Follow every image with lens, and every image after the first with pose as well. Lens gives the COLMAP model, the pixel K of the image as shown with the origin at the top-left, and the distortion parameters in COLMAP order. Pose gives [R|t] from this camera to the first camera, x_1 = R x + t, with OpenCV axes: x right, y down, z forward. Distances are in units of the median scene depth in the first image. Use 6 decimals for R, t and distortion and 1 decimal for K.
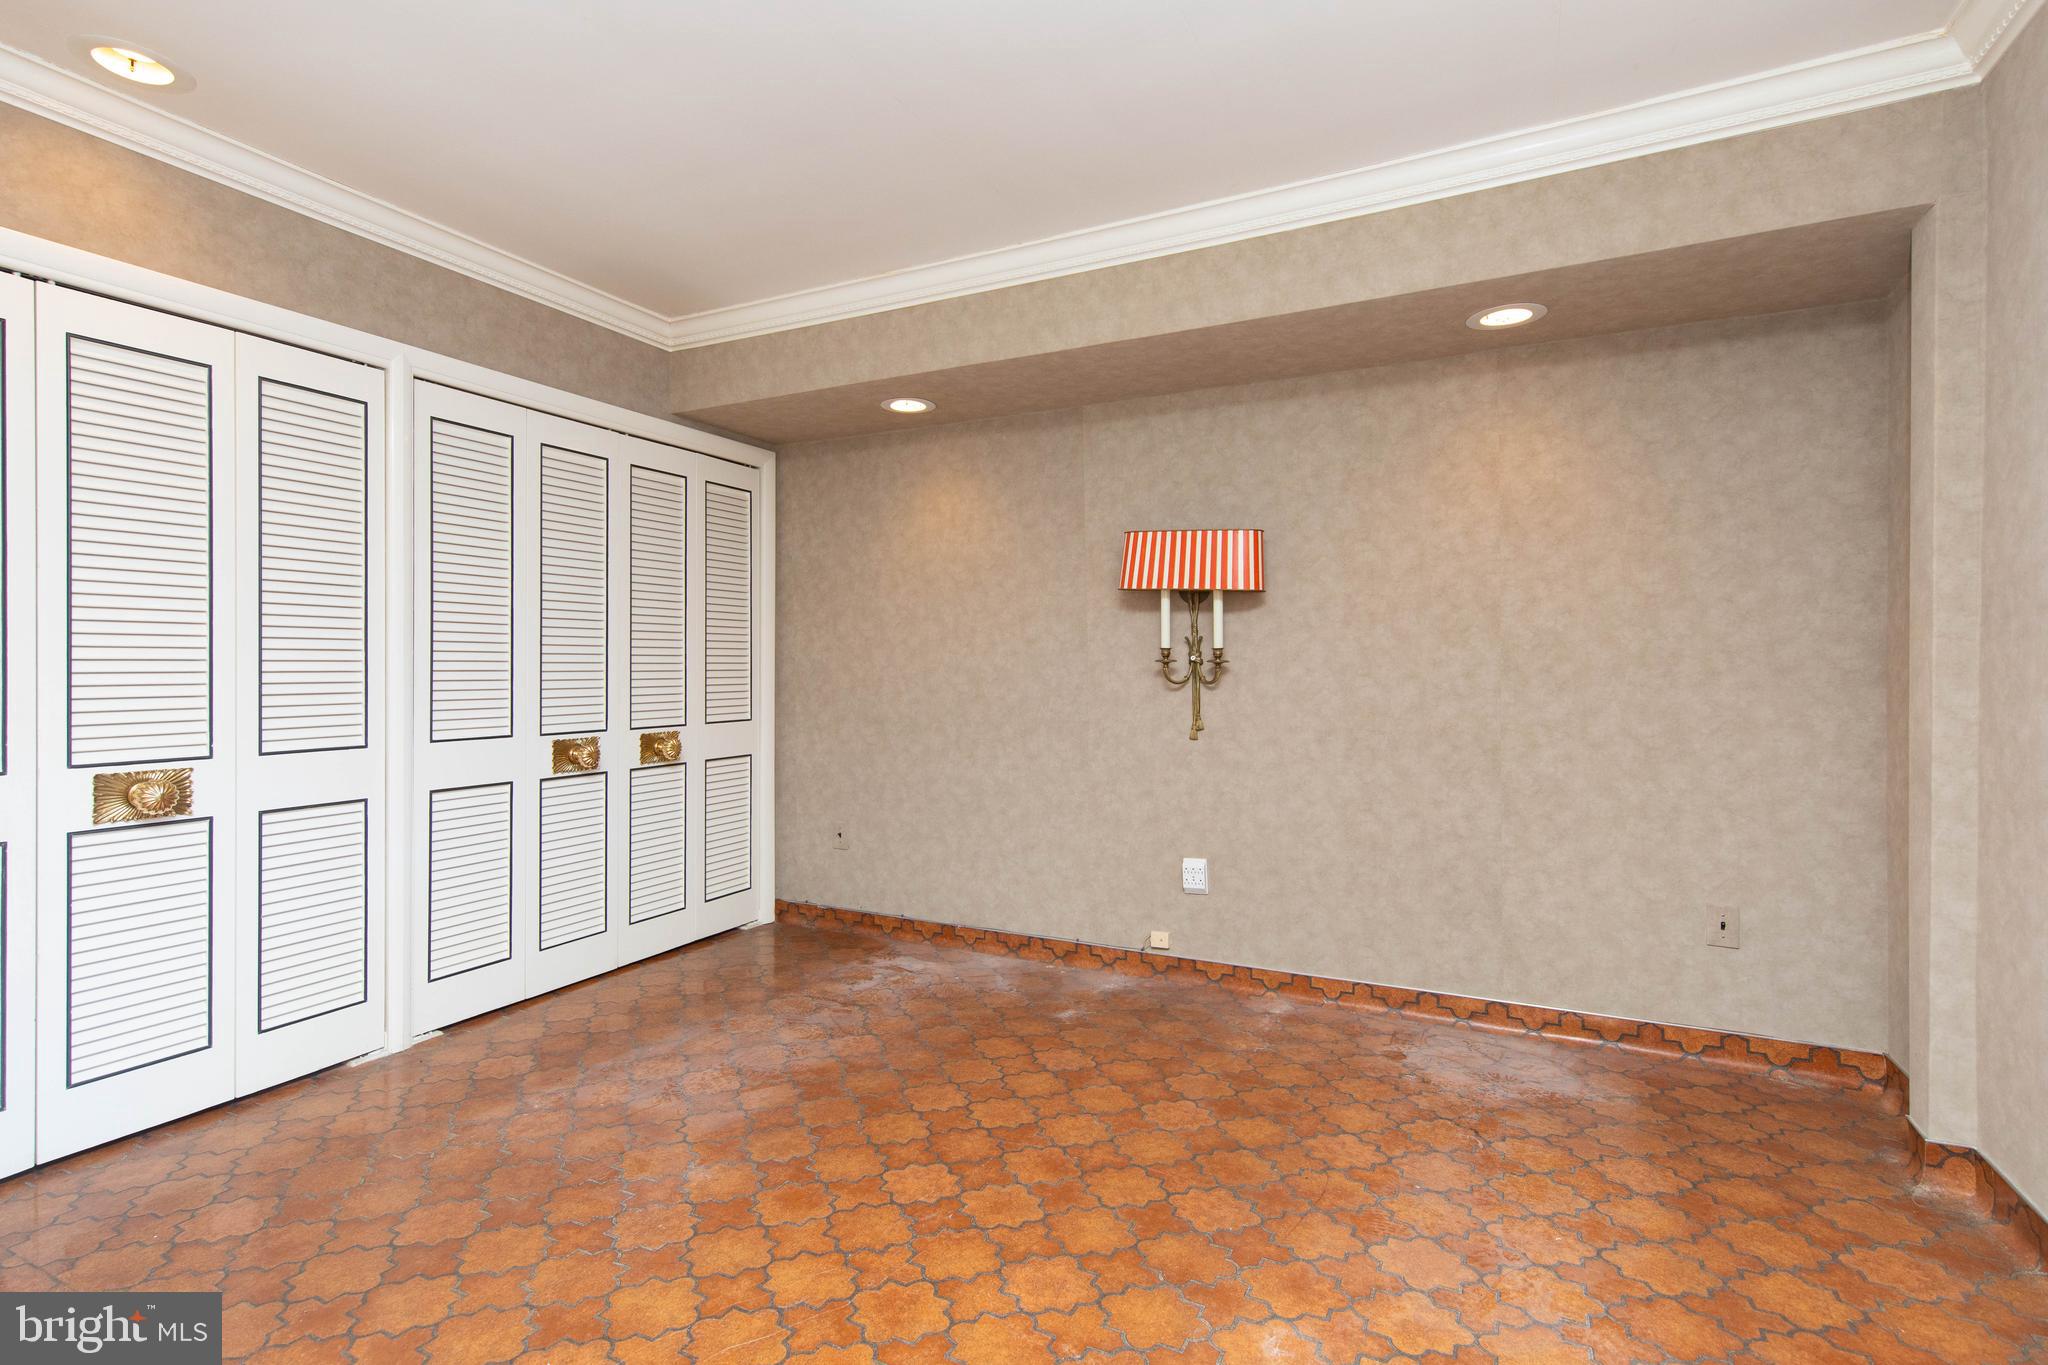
lens RADIAL K [[963.5, 0, 1028.4], [0, 963.5, 675.8], [0, 0, 1]] dist [0.006350, 0.000710]
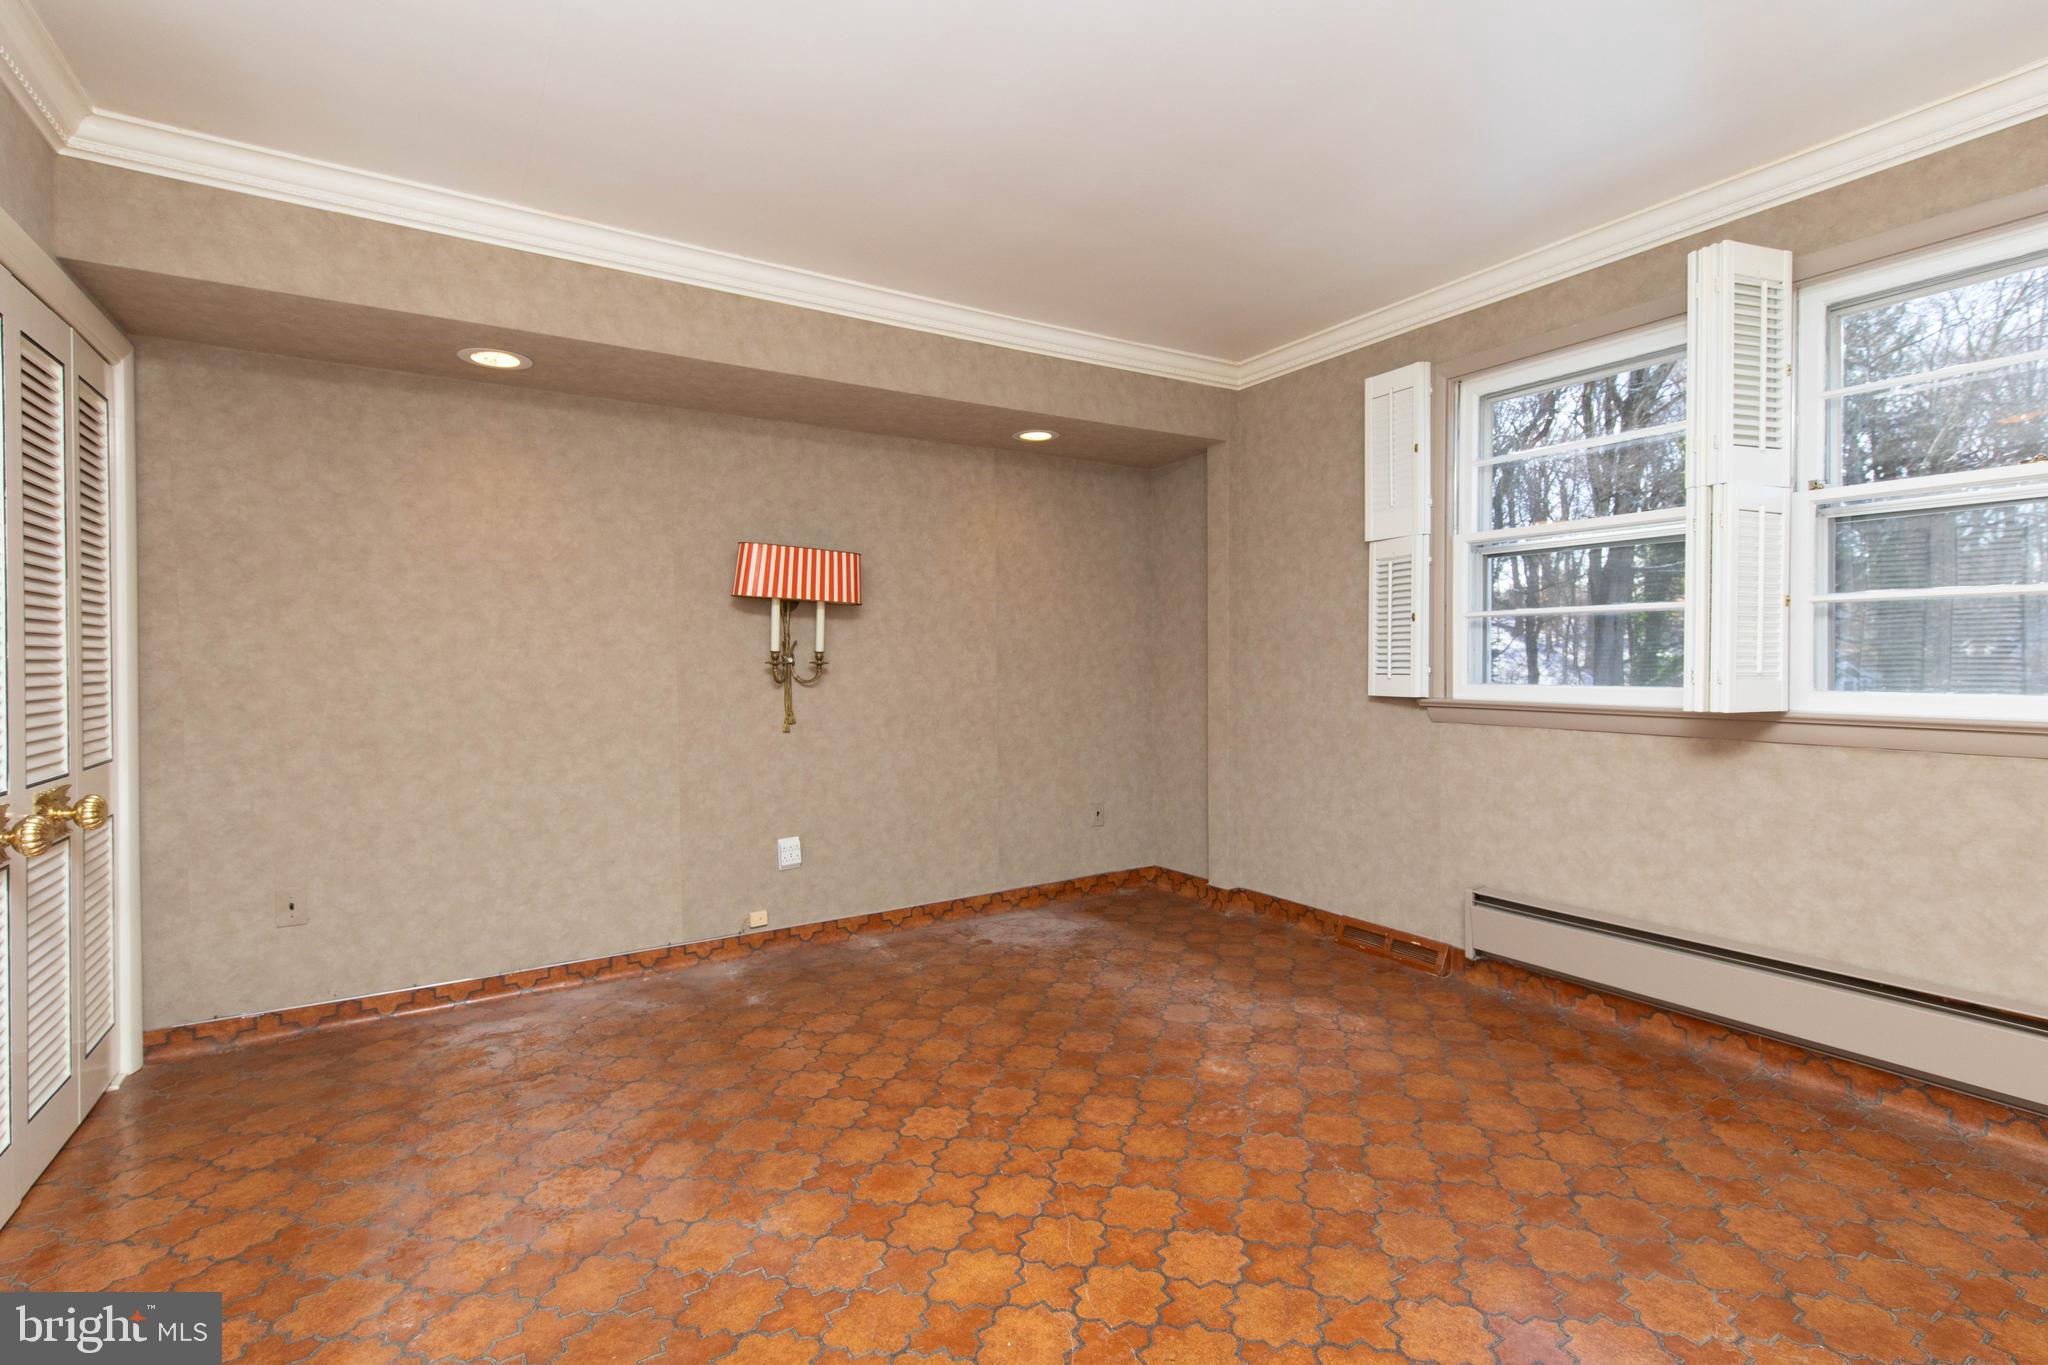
lens RADIAL K [[894.6, 0, 1037.8], [0, 894.6, 678.3], [0, 0, 1]] dist [0.010891, -0.003568]
pose [[0.527563, -0.022335, 0.849223, -0.635362], [0.016550, 0.999735, 0.016012, -0.010255], [-0.849355, 0.005607, 0.527792, 0.226222]]
